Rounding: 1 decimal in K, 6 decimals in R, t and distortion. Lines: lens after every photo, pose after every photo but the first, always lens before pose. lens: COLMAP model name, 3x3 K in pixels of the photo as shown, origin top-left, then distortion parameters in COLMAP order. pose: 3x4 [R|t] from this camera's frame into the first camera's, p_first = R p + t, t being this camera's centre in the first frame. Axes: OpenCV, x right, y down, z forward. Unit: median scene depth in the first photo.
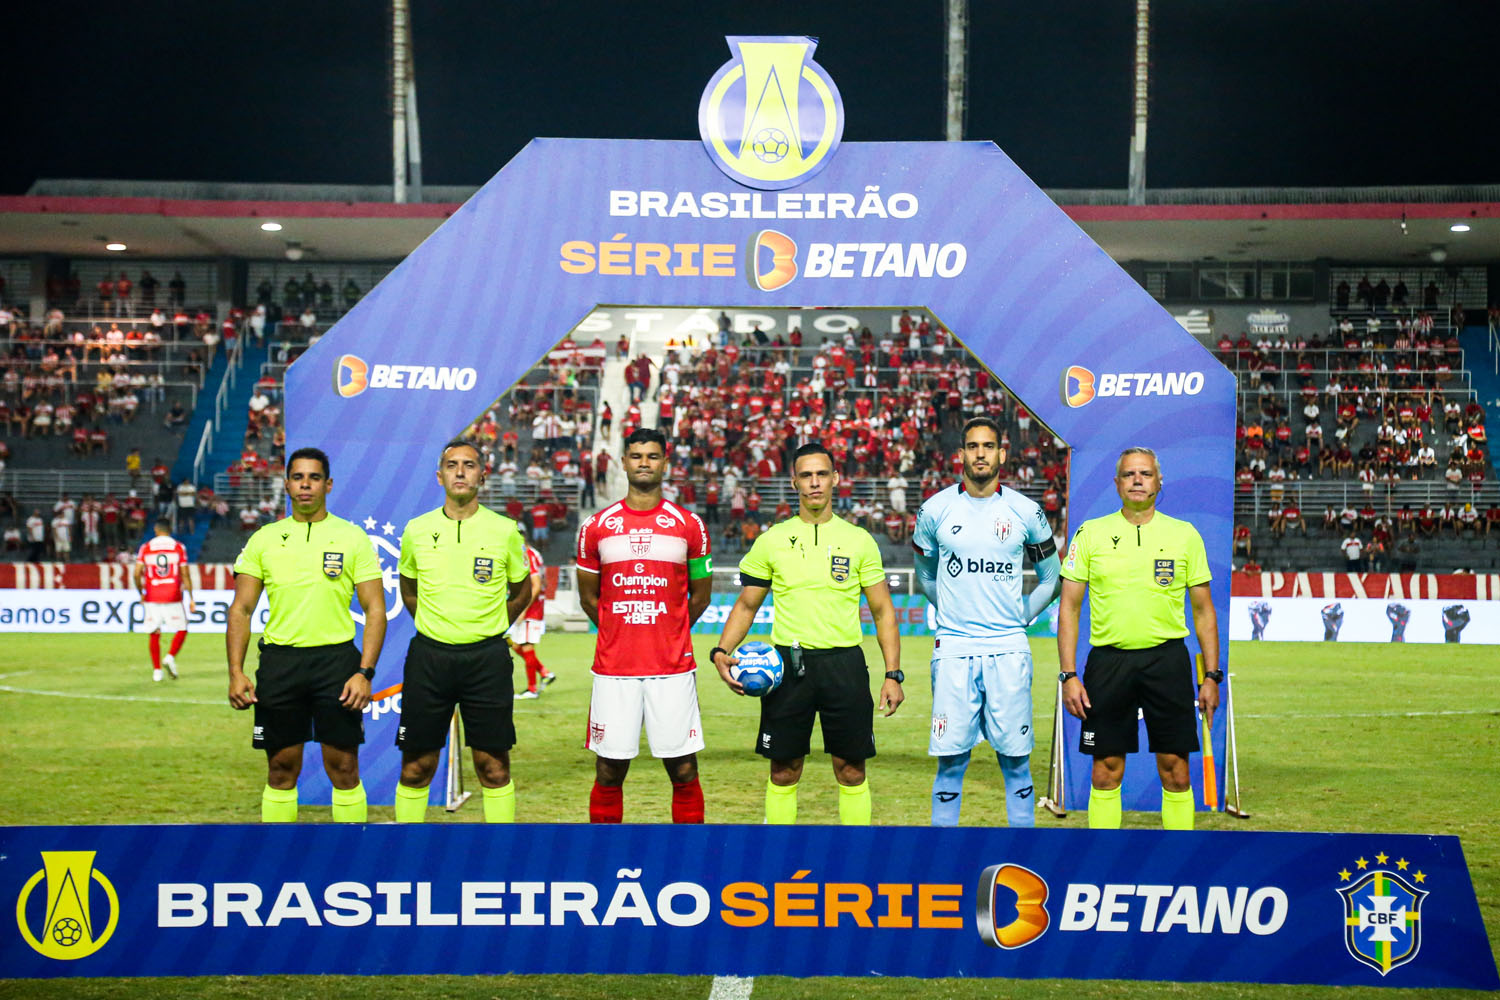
lens RADIAL K [[3925.8, 0, 750.0], [0, 3925.8, 500.0], [0, 0, 1]] dist [0.372666, -0.194368]
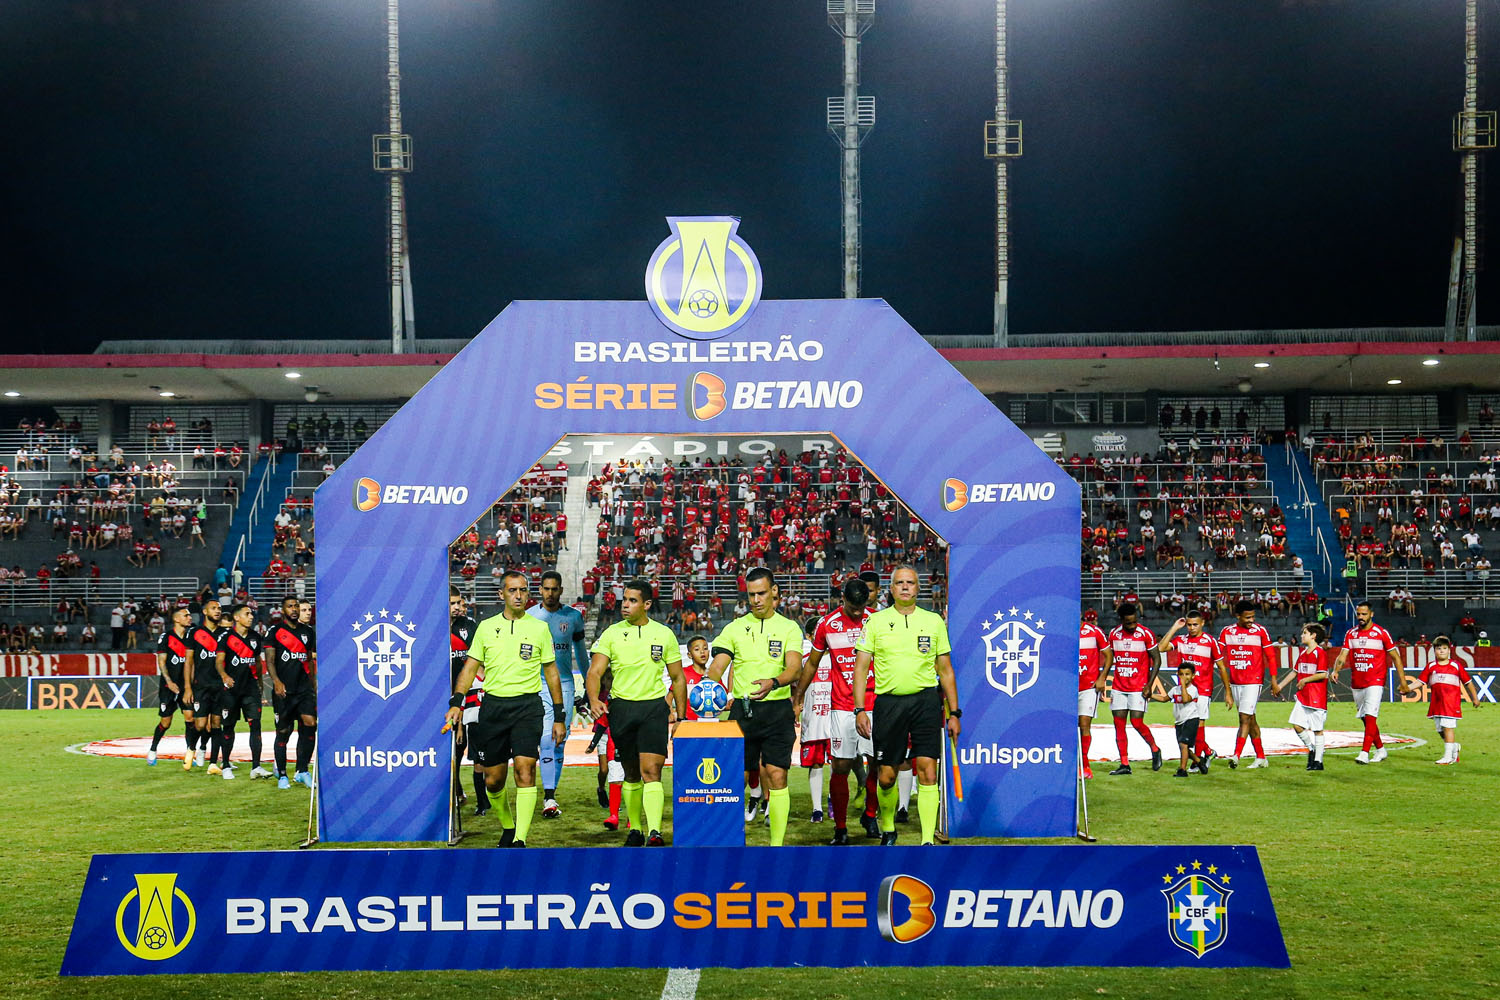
lens RADIAL K [[2795.8, 0, 750.0], [0, 2795.8, 500.0], [0, 0, 1]] dist [-0.040200, 0.040002]
pose [[0.999794, -0.013660, 0.015037, 0.005832], [0.014013, 0.999622, -0.023656, -0.007173], [-0.014708, 0.023862, 0.999607, 0.120263]]
